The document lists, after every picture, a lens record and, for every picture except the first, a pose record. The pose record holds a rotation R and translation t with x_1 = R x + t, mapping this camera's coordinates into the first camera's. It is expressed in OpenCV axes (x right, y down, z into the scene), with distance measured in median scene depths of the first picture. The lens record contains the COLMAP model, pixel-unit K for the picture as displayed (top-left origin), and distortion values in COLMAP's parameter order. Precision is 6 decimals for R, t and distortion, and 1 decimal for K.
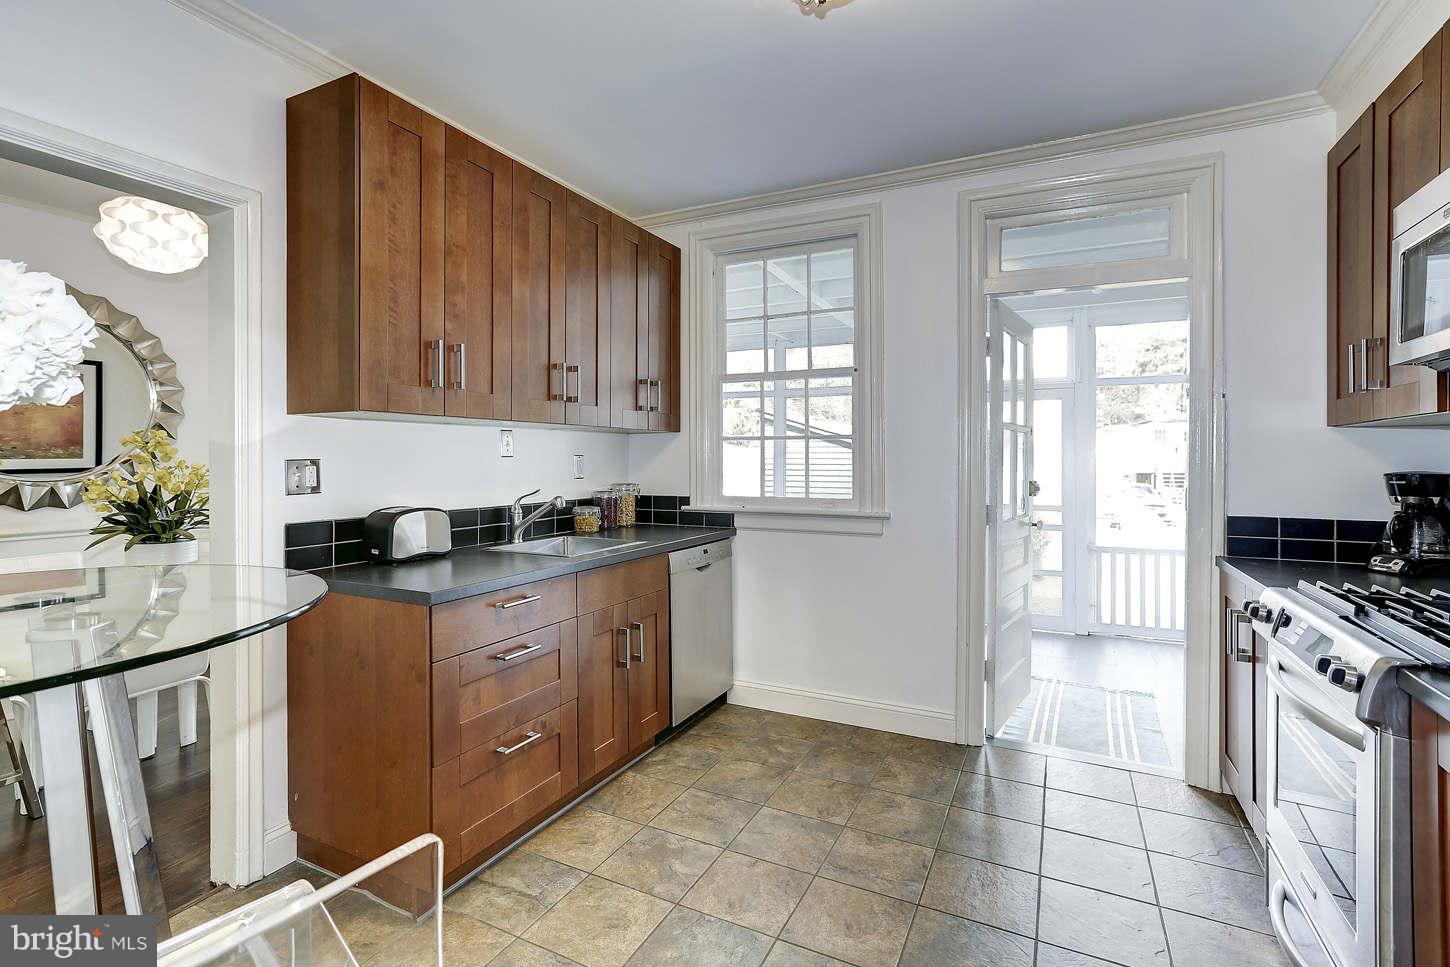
lens RADIAL K [[689.9, 0, 710.3], [0, 689.9, 462.4], [0, 0, 1]] dist [-0.002017, 0.000563]
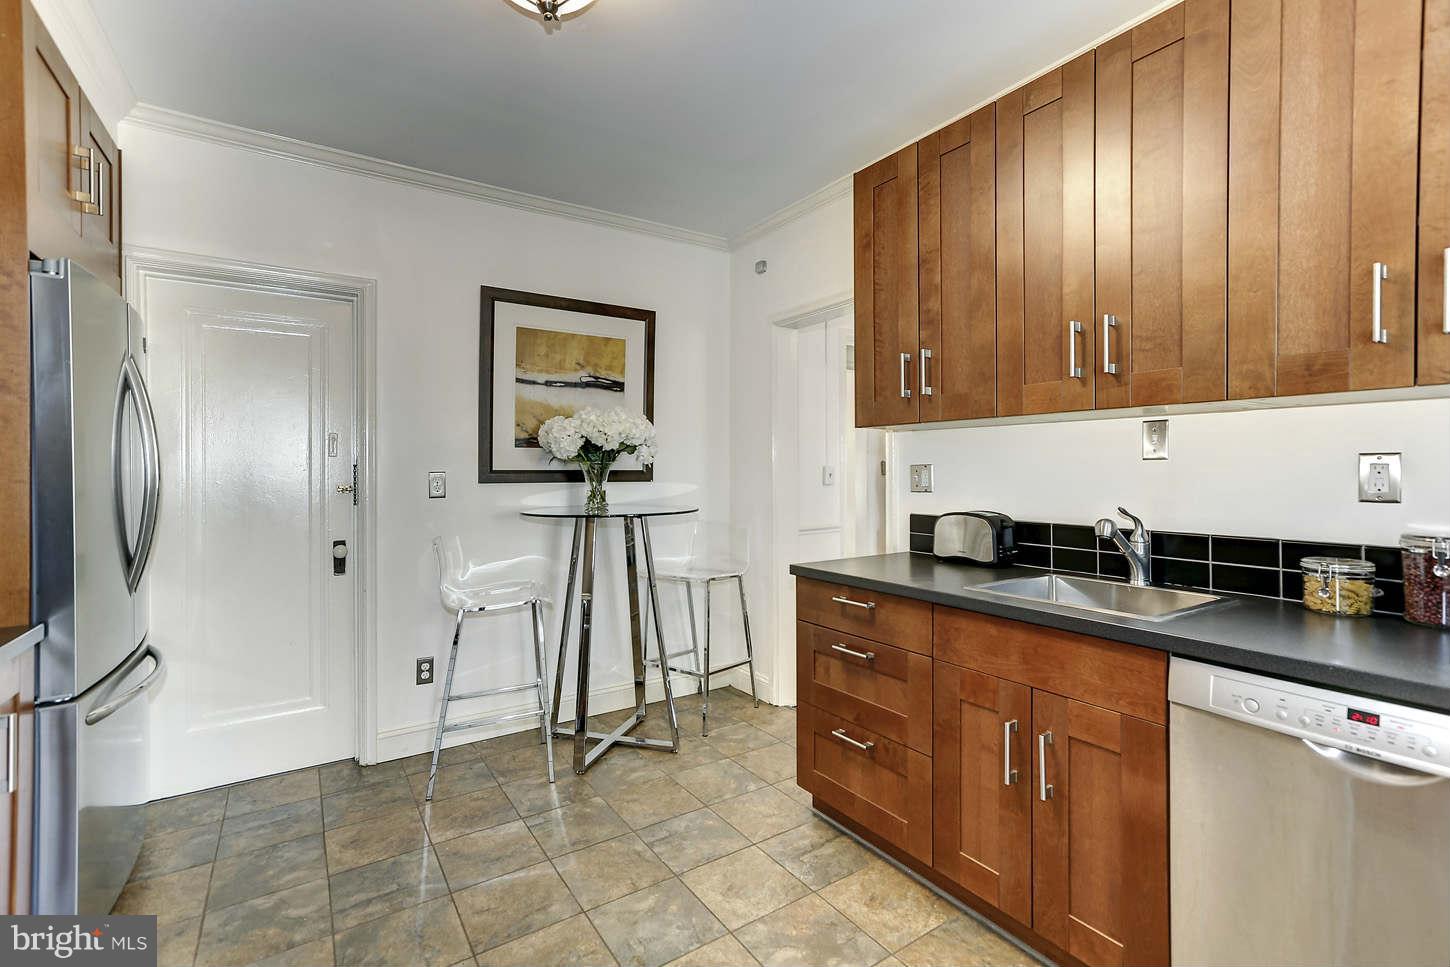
lens RADIAL K [[689.9, 0, 717.2], [0, 689.9, 479.4], [0, 0, 1]] dist [-0.002017, 0.000563]
pose [[-0.522137, 0.007913, -0.852825, 0.612623], [-0.002665, 0.999937, 0.010909, 0.007425], [0.852857, 0.007969, -0.522083, 1.183722]]
